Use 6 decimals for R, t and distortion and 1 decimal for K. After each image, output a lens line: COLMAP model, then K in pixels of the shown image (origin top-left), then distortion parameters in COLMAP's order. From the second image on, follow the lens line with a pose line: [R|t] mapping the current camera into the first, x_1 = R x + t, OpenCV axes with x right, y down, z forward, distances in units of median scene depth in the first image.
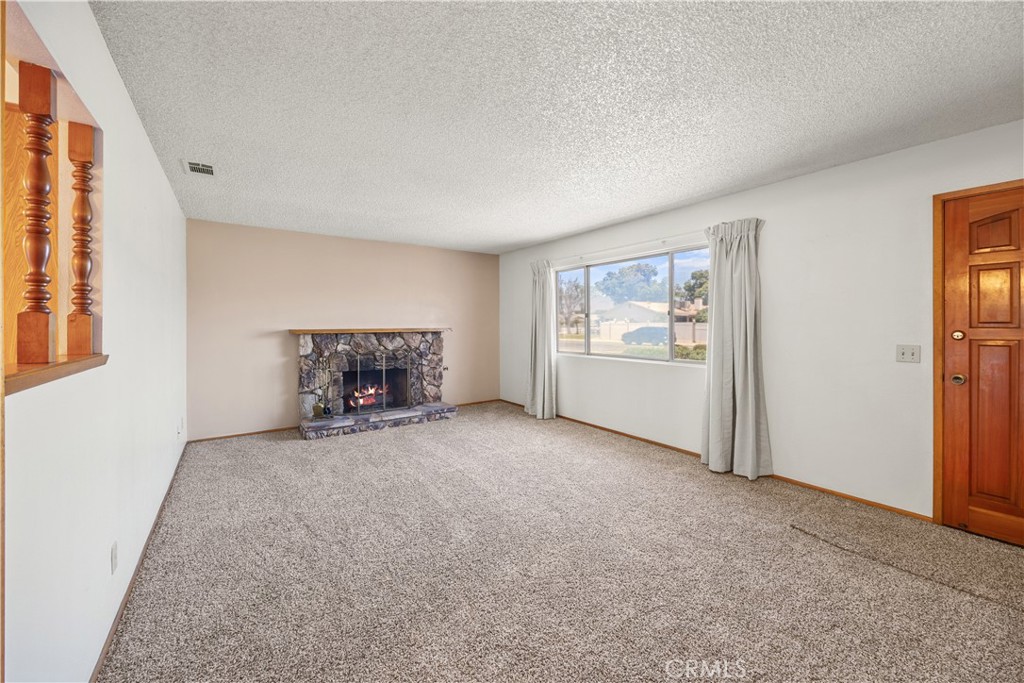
lens RADIAL K [[400.1, 0, 522.0], [0, 400.1, 325.6], [0, 0, 1]] dist [-0.002097, 0.000125]
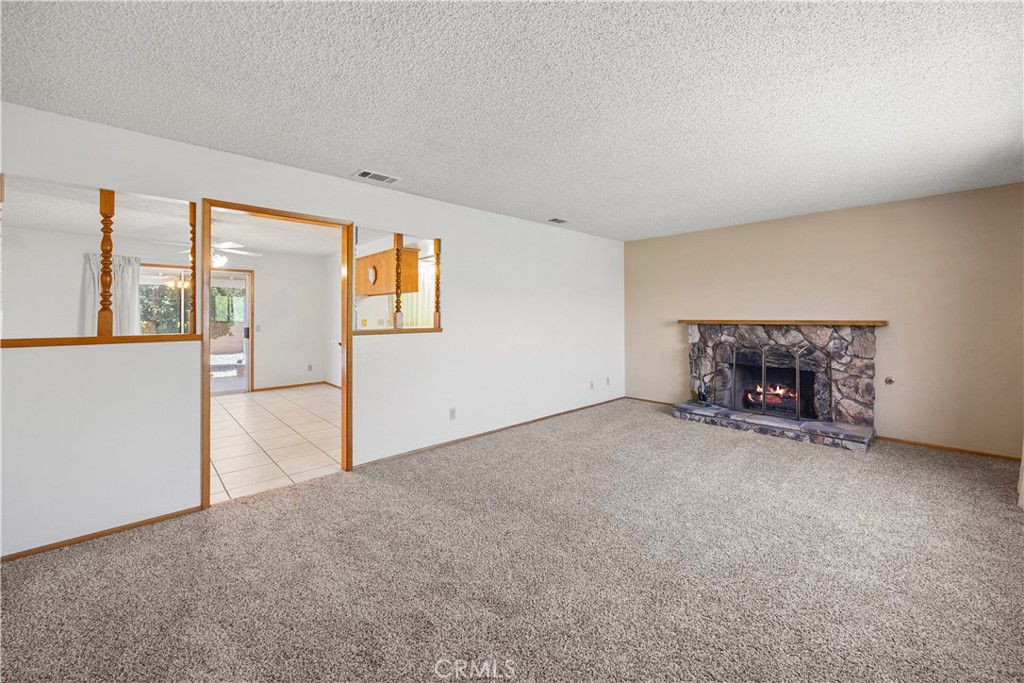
lens RADIAL K [[400.1, 0, 511.5], [0, 400.1, 312.5], [0, 0, 1]] dist [-0.002097, 0.000125]
pose [[0.123794, -0.007134, -0.992282, 0.441747], [-0.000965, 0.999973, -0.007309, -0.001749], [0.992307, 0.001862, 0.123784, 0.332063]]
